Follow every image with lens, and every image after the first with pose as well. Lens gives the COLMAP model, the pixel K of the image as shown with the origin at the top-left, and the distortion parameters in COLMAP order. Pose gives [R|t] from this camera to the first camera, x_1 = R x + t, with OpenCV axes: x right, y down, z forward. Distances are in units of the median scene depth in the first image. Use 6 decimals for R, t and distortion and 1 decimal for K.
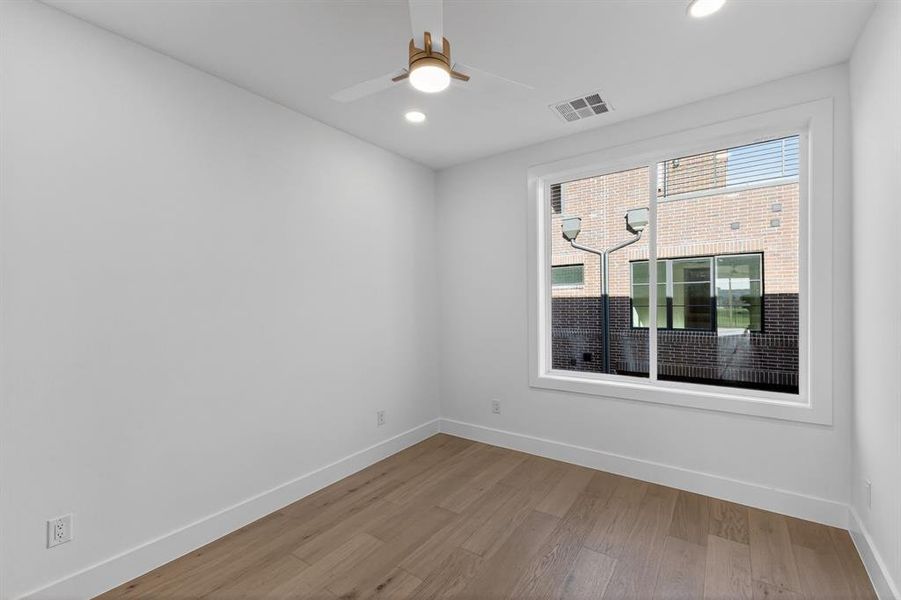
lens RADIAL K [[402.1, 0, 451.5], [0, 402.1, 304.9], [0, 0, 1]] dist [0.013164, -0.000221]
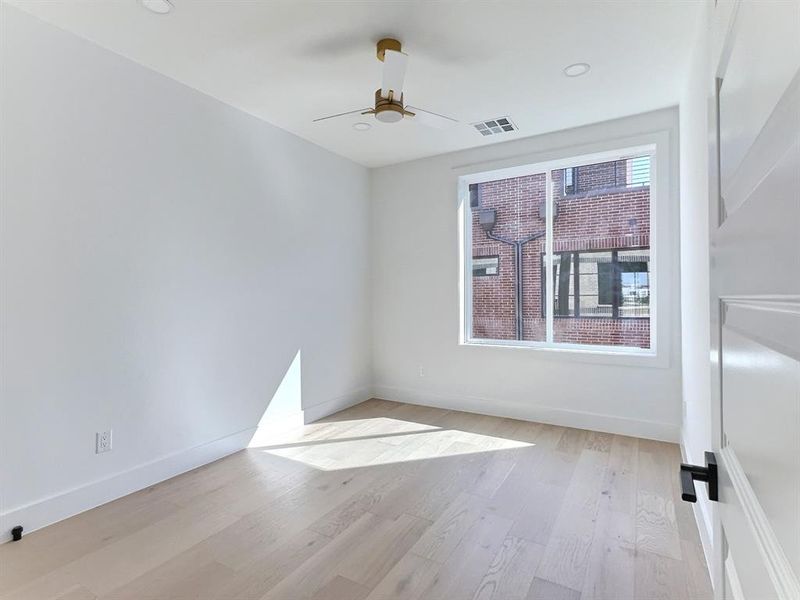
lens RADIAL K [[421.1, 0, 401.3], [0, 421.1, 295.8], [0, 0, 1]] dist [0.003693, 0.002758]
pose [[0.996317, 0.006182, 0.085524, -0.077199], [-0.005515, 0.999953, -0.008033, 0.056526], [-0.085570, 0.007532, 0.996304, -0.289970]]
